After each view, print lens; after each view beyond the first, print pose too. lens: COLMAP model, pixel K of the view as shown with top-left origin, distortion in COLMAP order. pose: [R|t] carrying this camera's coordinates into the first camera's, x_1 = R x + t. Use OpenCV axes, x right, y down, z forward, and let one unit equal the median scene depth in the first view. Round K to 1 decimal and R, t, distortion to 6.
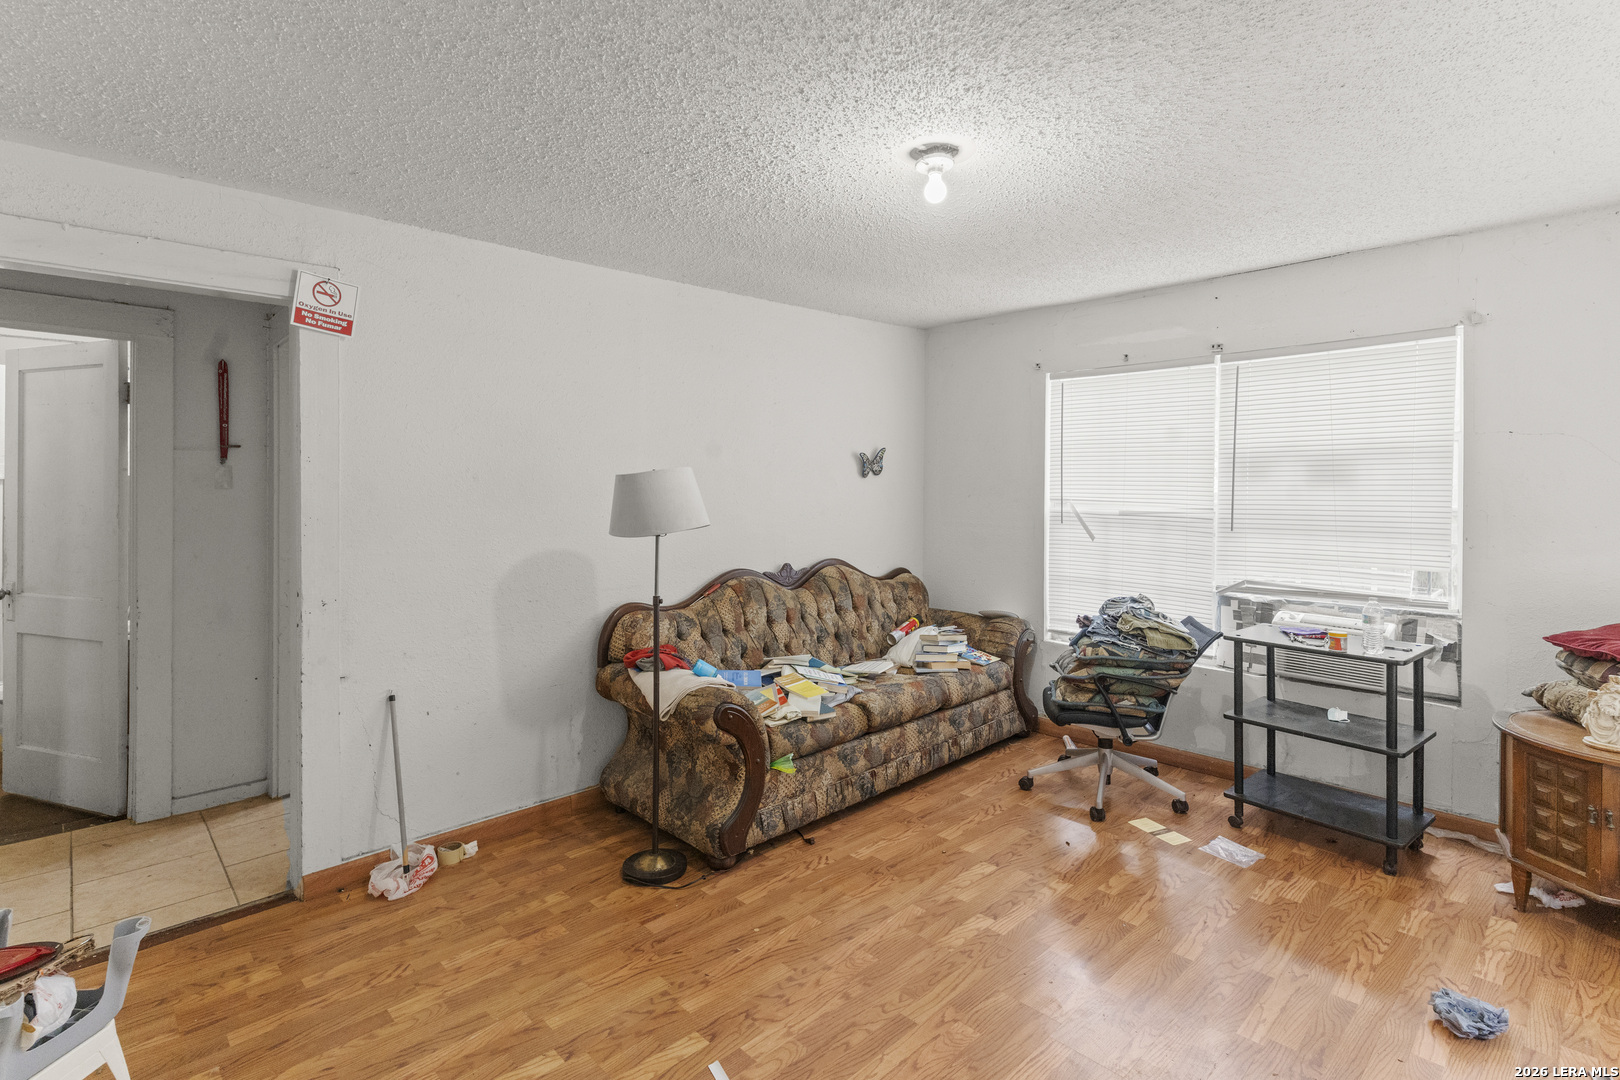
lens RADIAL K [[780.9, 0, 814.2], [0, 780.9, 489.1], [0, 0, 1]] dist [-0.001811, -0.000895]
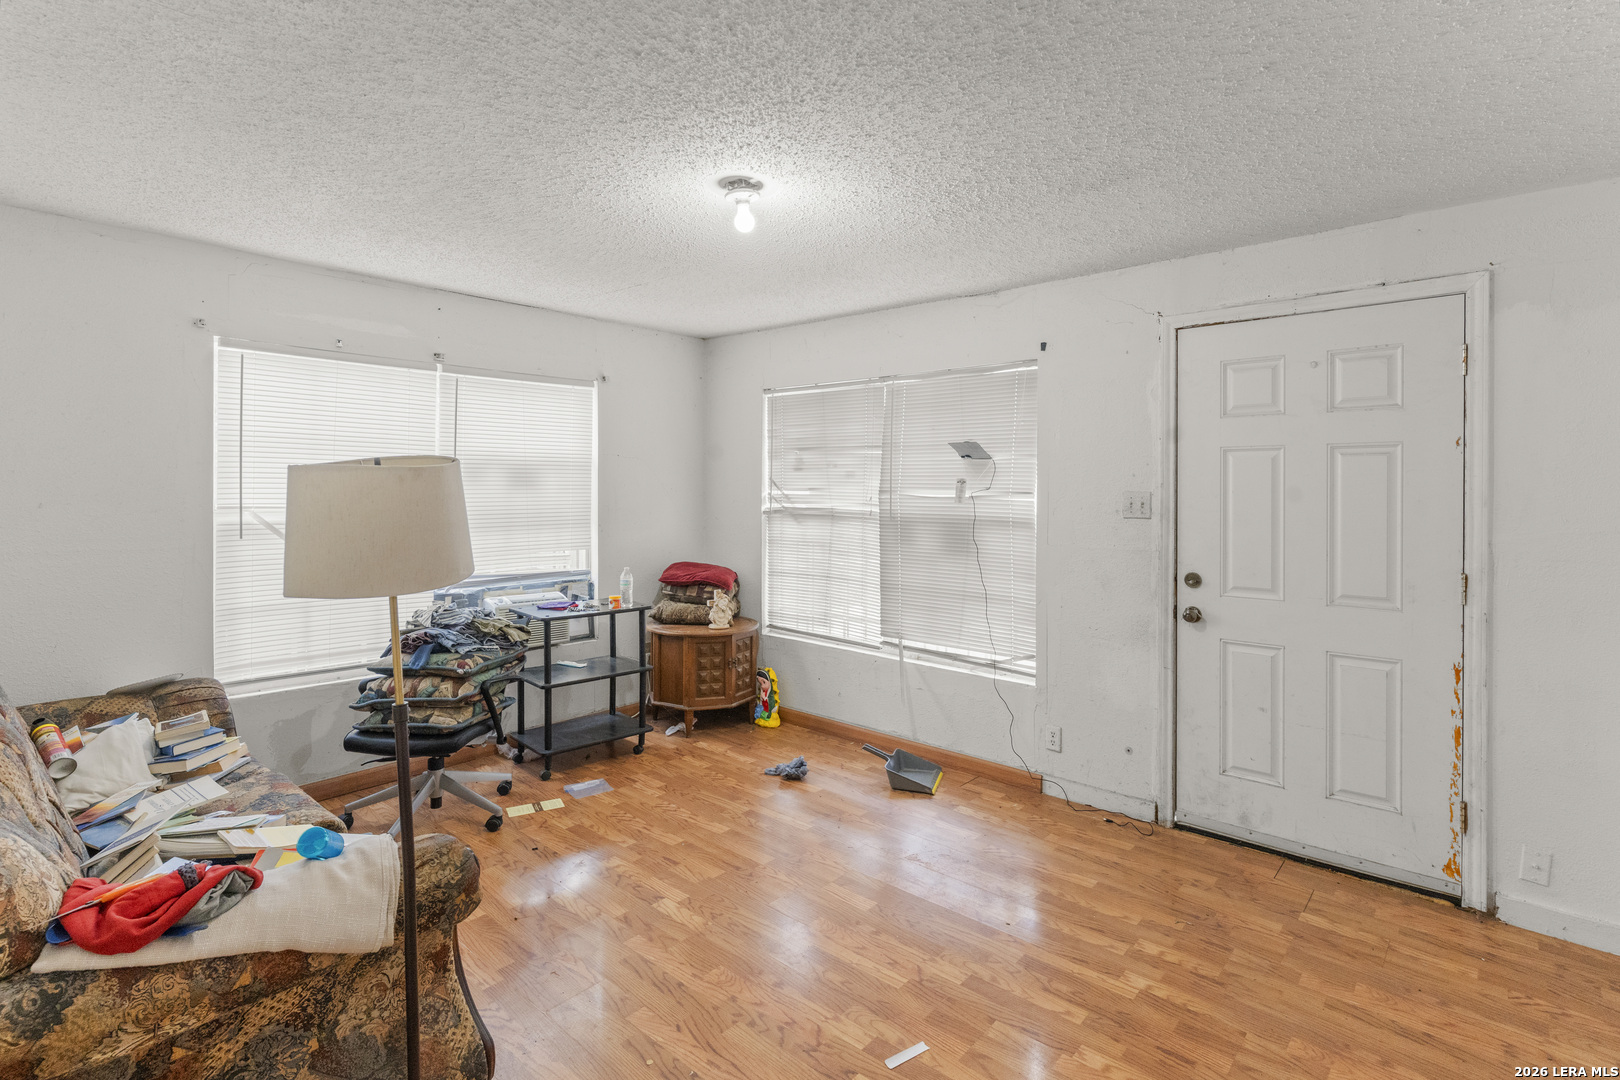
lens RADIAL K [[780.9, 0, 811.2], [0, 780.9, 488.4], [0, 0, 1]] dist [-0.001811, -0.000895]
pose [[-0.078411, 0.000207, 0.996921, -0.675599], [0.002645, 0.999997, 0.000001, -0.005015], [-0.996918, 0.002637, -0.078411, 0.705163]]
